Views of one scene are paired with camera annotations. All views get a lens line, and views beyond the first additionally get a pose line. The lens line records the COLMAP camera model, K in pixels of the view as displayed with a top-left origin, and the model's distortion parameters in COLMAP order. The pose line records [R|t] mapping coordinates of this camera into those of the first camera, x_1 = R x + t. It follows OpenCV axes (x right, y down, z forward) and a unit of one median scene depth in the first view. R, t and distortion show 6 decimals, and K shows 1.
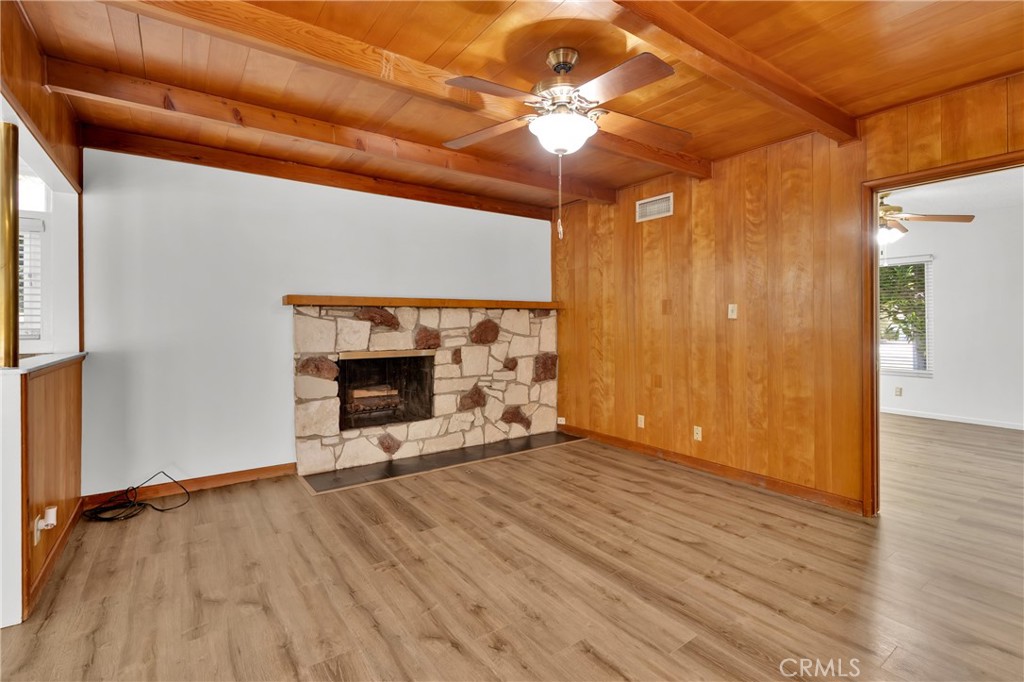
lens RADIAL K [[471.8, 0, 515.5], [0, 471.8, 324.5], [0, 0, 1]] dist [0.000434, 0.000368]
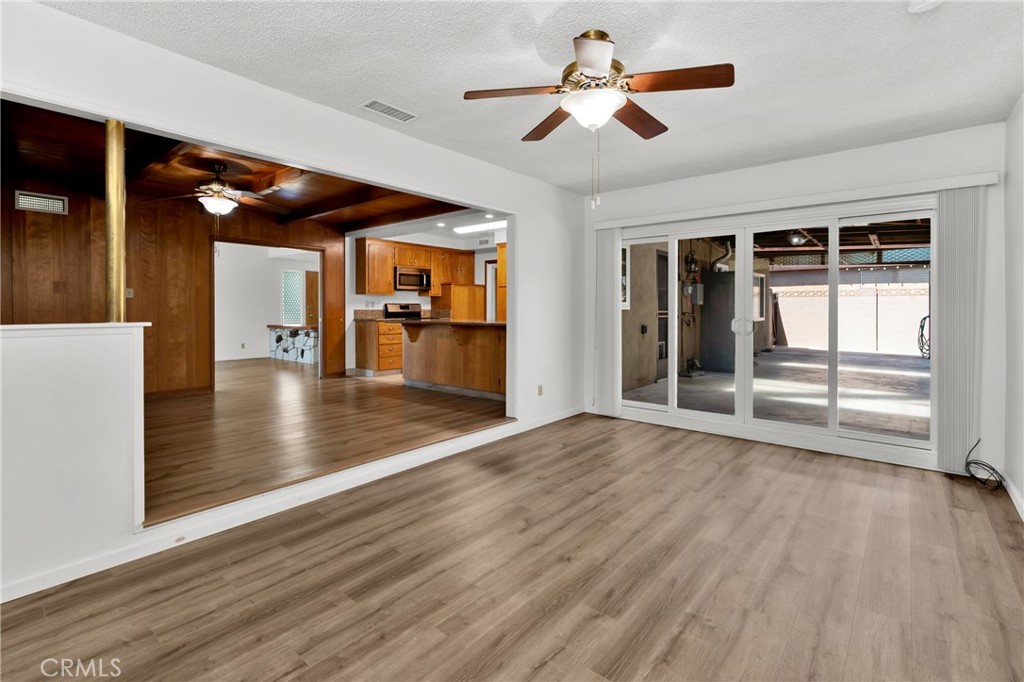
lens RADIAL K [[473.5, 0, 513.0], [0, 473.5, 310.7], [0, 0, 1]] dist [-0.000314, -0.000091]
pose [[-0.261645, 0.001509, 0.965163, -1.407055], [0.007889, 0.999969, 0.000575, 0.039486], [-0.965132, 0.007765, -0.261648, 0.206901]]
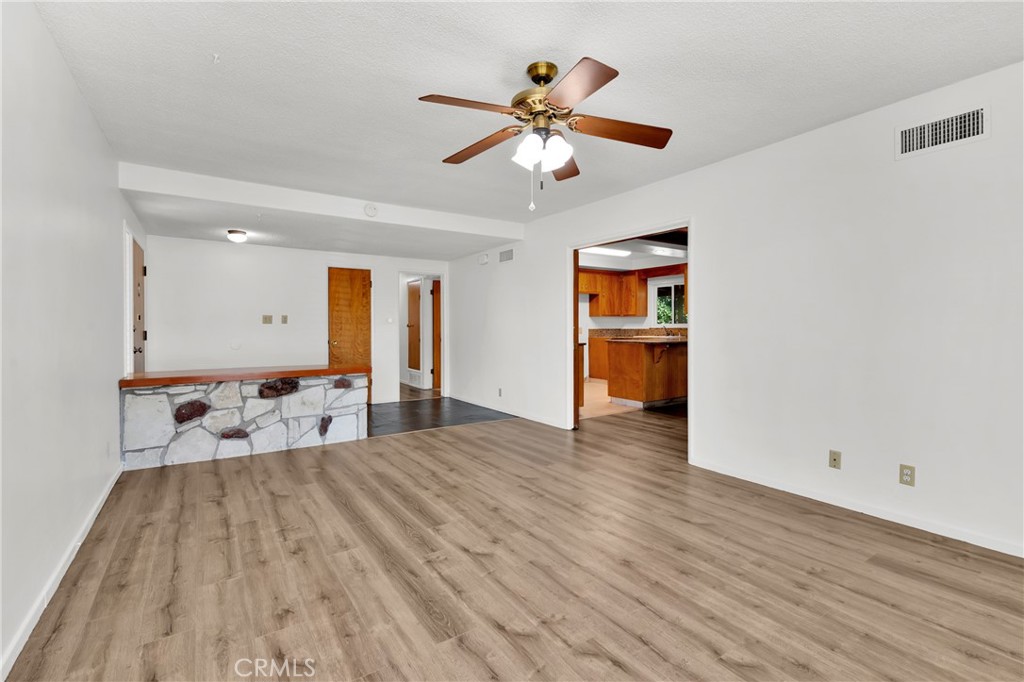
lens RADIAL K [[471.8, 0, 515.5], [0, 471.8, 324.5], [0, 0, 1]] dist [0.000434, 0.000368]
pose [[-0.999372, 0.008795, 0.034318, 1.040973], [0.008899, 0.999956, 0.002853, 0.001065], [-0.034291, 0.003156, -0.999407, 1.980098]]
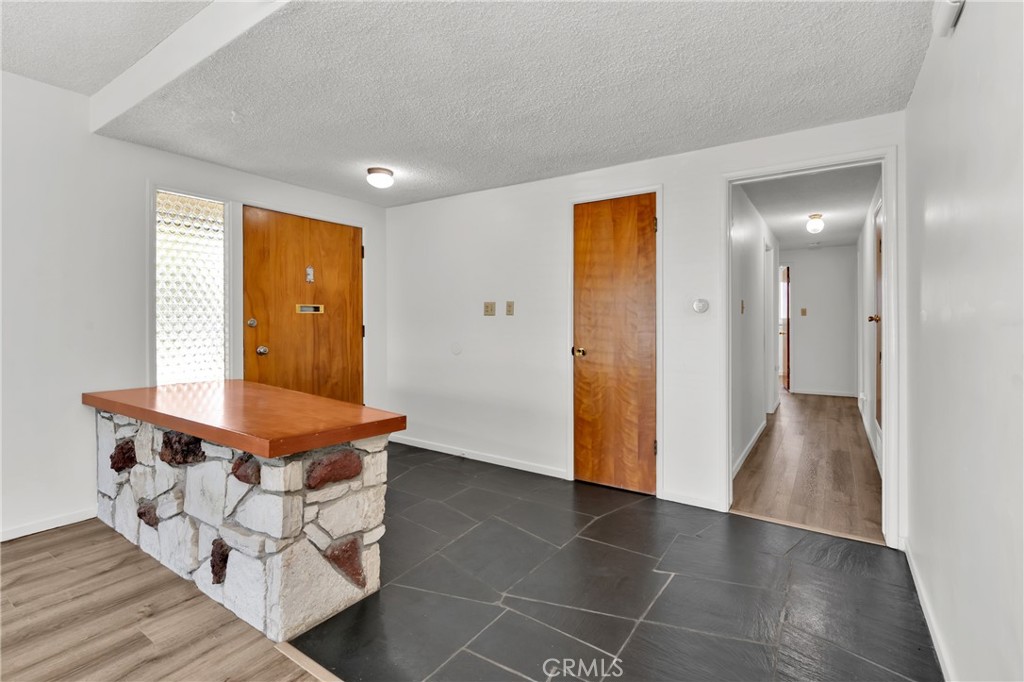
lens RADIAL K [[471.8, 0, 515.5], [0, 471.8, 324.5], [0, 0, 1]] dist [0.000434, 0.000368]
pose [[-0.355315, -0.002326, 0.934744, 0.991246], [0.008464, 0.999948, 0.005706, 0.009340], [-0.934708, 0.009939, -0.355277, 0.550228]]
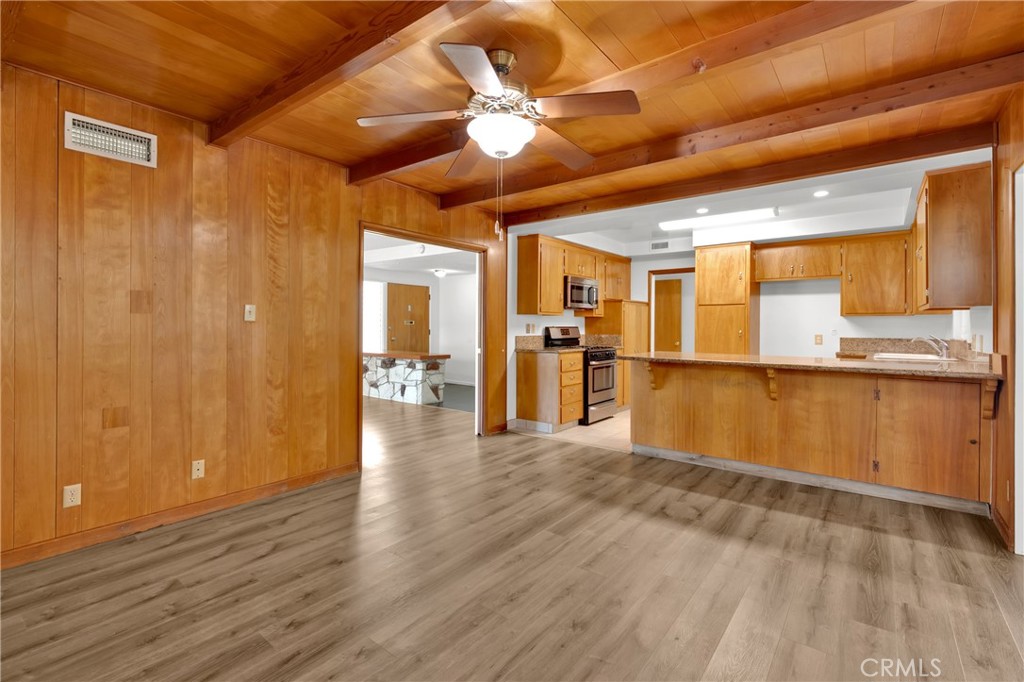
lens RADIAL K [[471.8, 0, 515.5], [0, 471.8, 324.5], [0, 0, 1]] dist [0.000434, 0.000368]
pose [[-0.289842, 0.004452, 0.957064, -0.556419], [0.000963, 0.999990, -0.004360, -0.001546], [-0.957074, -0.000342, -0.289844, 0.809756]]
